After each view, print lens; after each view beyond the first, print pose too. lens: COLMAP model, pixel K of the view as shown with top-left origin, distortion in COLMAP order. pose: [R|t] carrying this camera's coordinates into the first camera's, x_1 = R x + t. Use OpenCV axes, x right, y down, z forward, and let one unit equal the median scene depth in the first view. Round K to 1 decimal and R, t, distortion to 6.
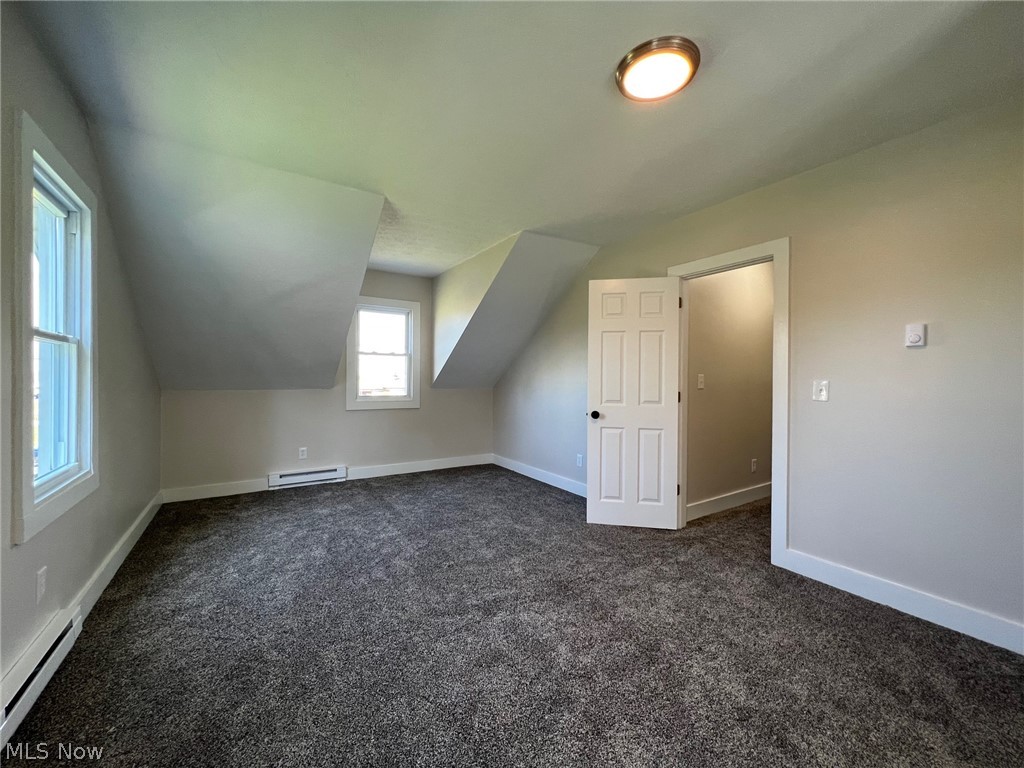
lens RADIAL K [[408.7, 0, 510.7], [0, 408.7, 383.8], [0, 0, 1]] dist [-0.001568, 0.000080]
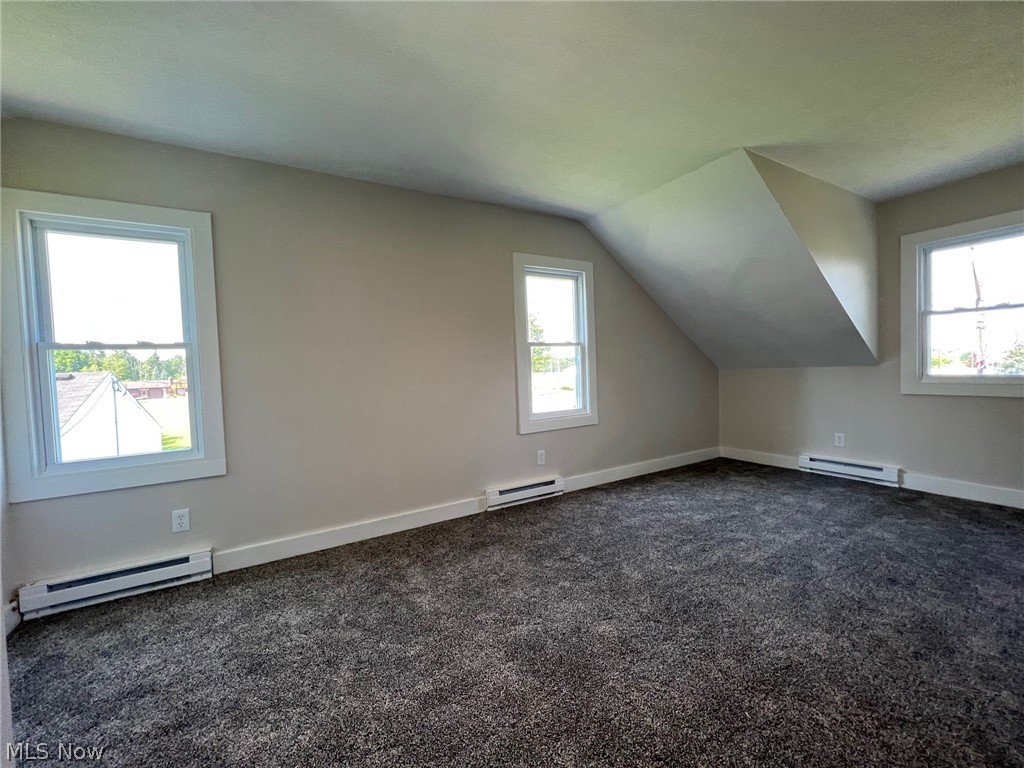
lens RADIAL K [[408.7, 0, 492.9], [0, 408.7, 380.9], [0, 0, 1]] dist [-0.001568, 0.000080]
pose [[-0.047977, 0.031862, -0.998340, 0.488161], [0.027319, 0.999159, 0.030575, -0.002672], [0.998475, -0.025806, -0.048807, 0.383831]]
